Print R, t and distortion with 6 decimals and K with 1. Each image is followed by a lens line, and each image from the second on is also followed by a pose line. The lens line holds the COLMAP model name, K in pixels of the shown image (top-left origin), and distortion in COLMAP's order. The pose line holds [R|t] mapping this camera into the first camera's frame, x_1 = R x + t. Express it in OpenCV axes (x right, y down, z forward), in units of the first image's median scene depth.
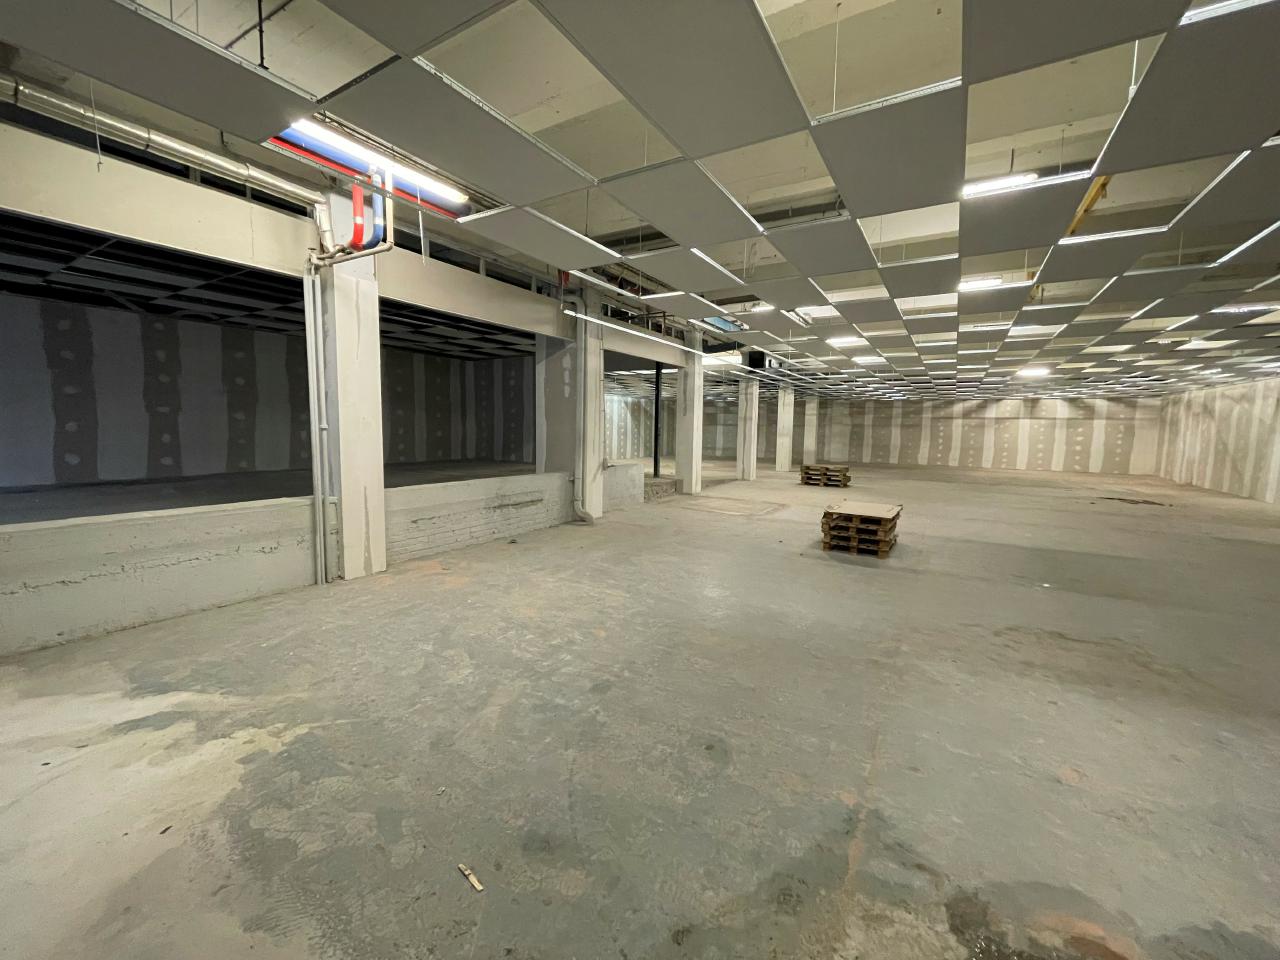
lens RADIAL K [[514.4, 0, 640.1], [0, 514.4, 474.4], [0, 0, 1]] dist [-0.002888, -0.000393]
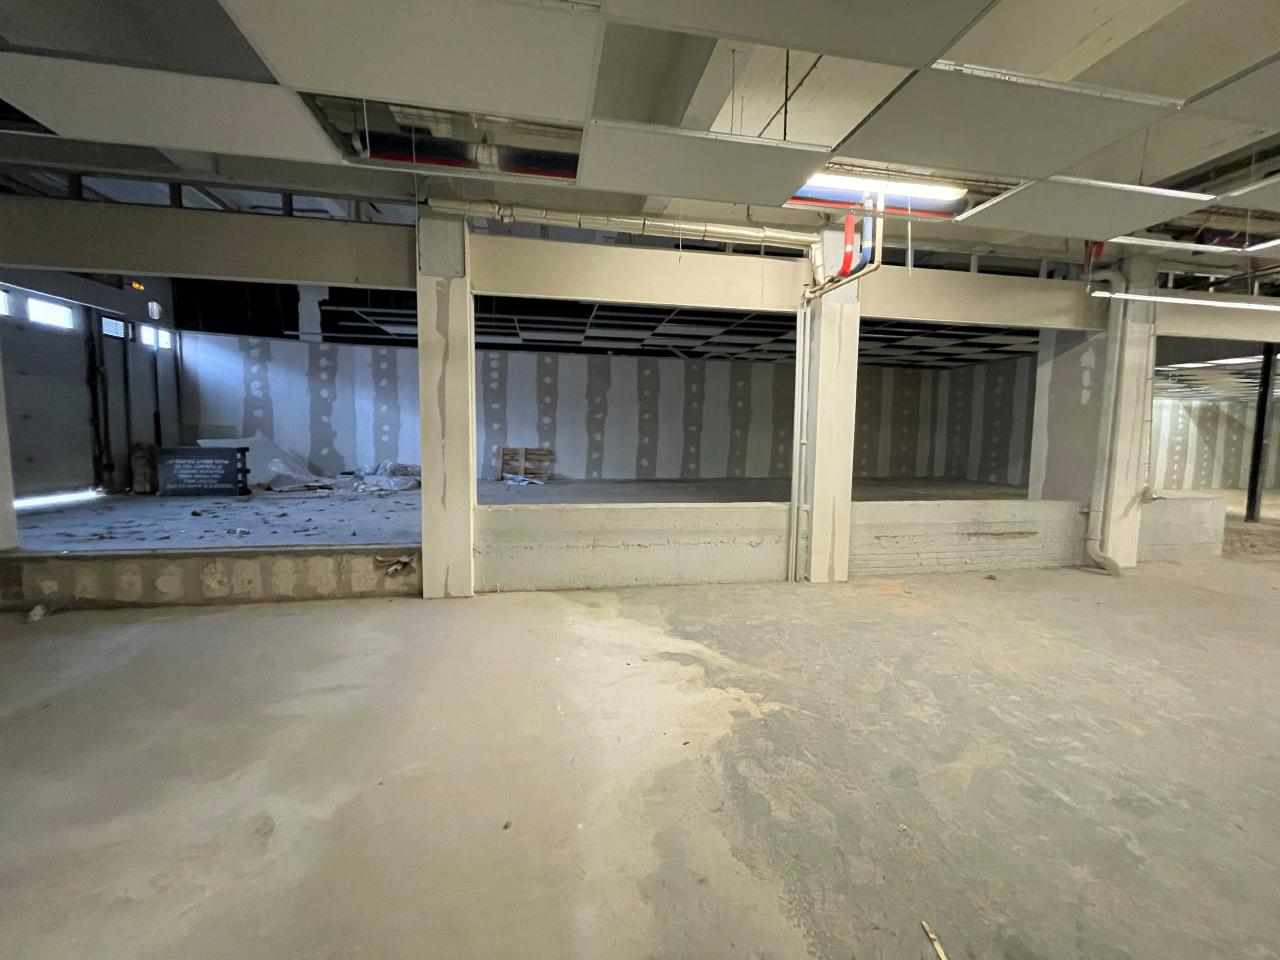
lens RADIAL K [[514.4, 0, 640.0], [0, 514.4, 475.2], [0, 0, 1]] dist [-0.002888, -0.000393]
pose [[0.668404, 0.051799, -0.741992, -0.017152], [-0.071906, 0.997400, 0.004854, -0.000067], [0.740314, 0.050110, 0.670391, -0.008010]]
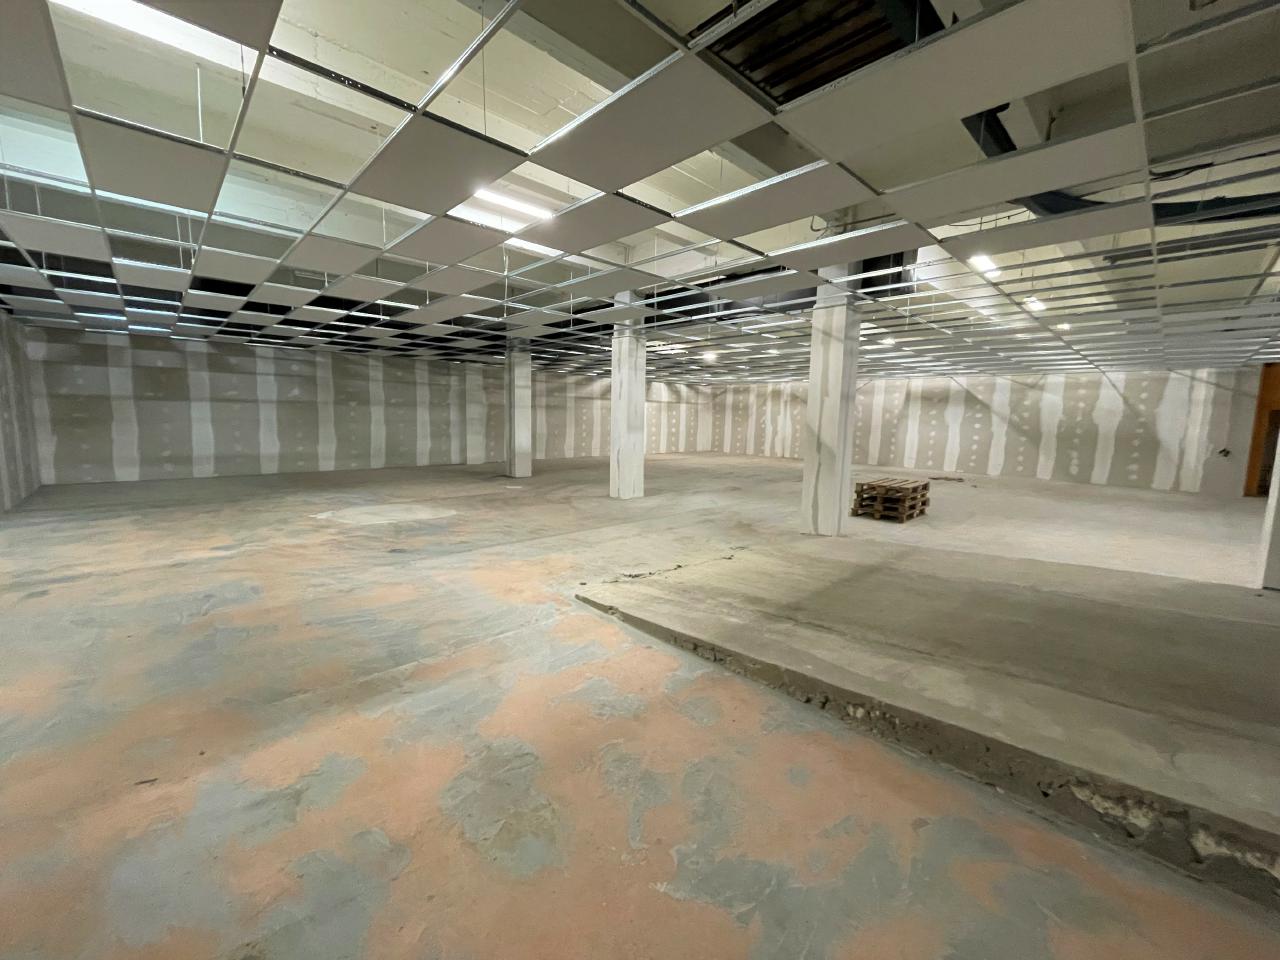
lens RADIAL K [[514.4, 0, 638.7], [0, 514.4, 472.3], [0, 0, 1]] dist [-0.002888, -0.000393]
pose [[0.262643, -0.115543, 0.957950, -0.677551], [0.073836, 0.992300, 0.099443, -0.265538], [-0.962064, 0.044613, 0.269152, 2.760435]]
